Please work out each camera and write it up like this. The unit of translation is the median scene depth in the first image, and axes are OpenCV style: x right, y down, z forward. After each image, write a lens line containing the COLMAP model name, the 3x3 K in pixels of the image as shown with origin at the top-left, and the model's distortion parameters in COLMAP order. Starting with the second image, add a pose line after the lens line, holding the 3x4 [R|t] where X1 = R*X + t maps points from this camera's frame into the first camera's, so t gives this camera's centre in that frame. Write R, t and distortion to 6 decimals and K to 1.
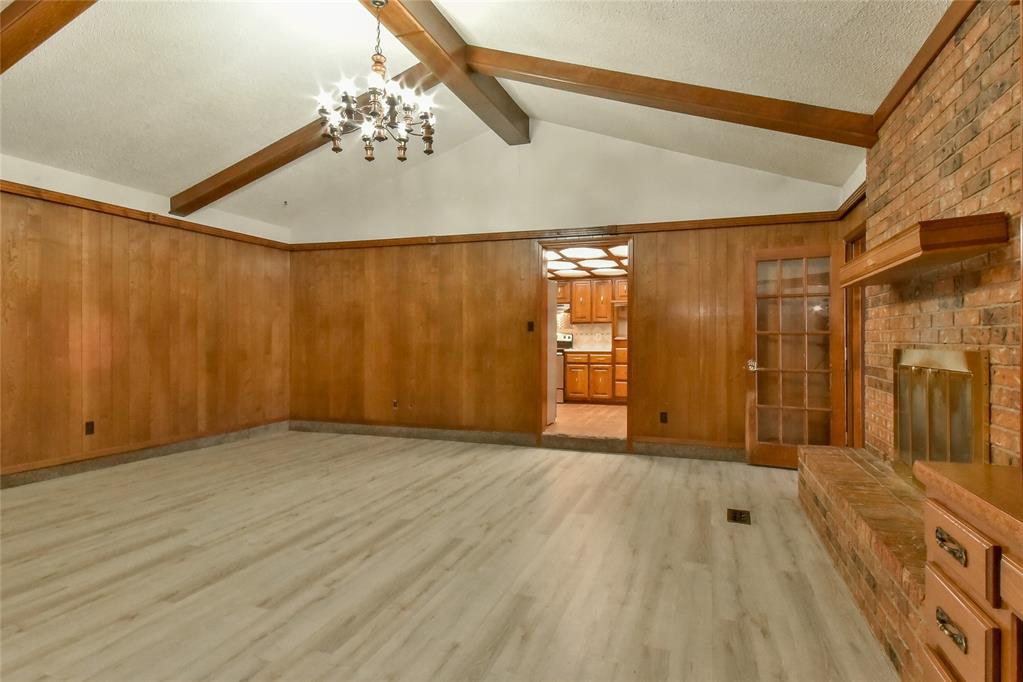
lens RADIAL K [[551.8, 0, 516.1], [0, 551.8, 337.4], [0, 0, 1]] dist [0.055644, -0.047488]
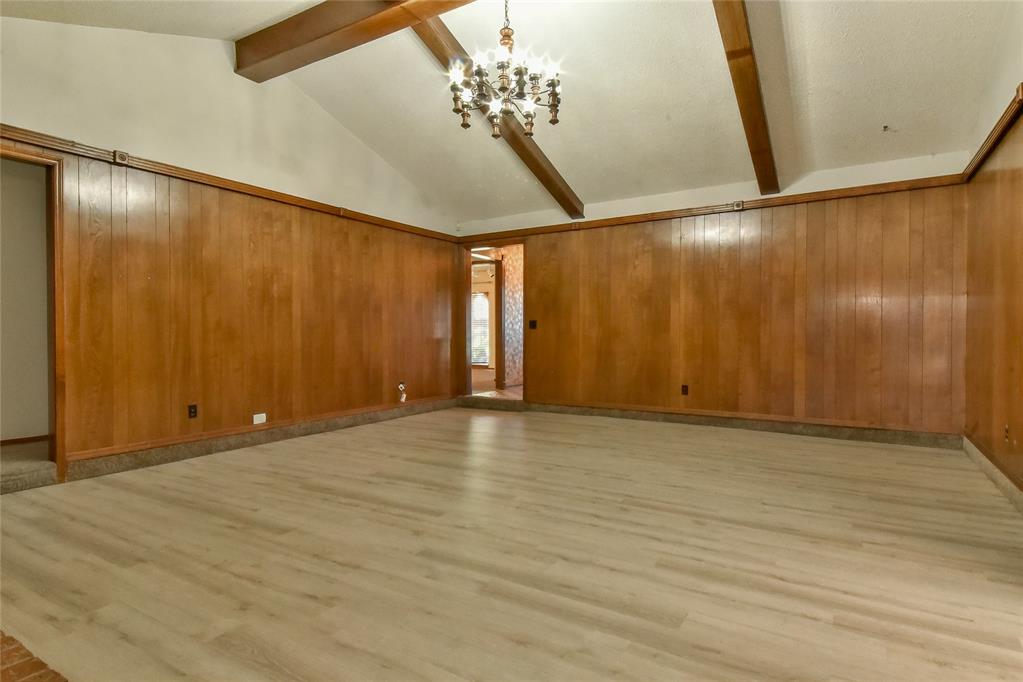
lens RADIAL K [[551.8, 0, 516.1], [0, 551.8, 337.4], [0, 0, 1]] dist [0.055644, -0.047488]
pose [[-0.216557, 0.006506, -0.976248, 0.634072], [0.003320, 0.999977, 0.005927, 0.040740], [0.976264, -0.001957, -0.216573, 1.055118]]
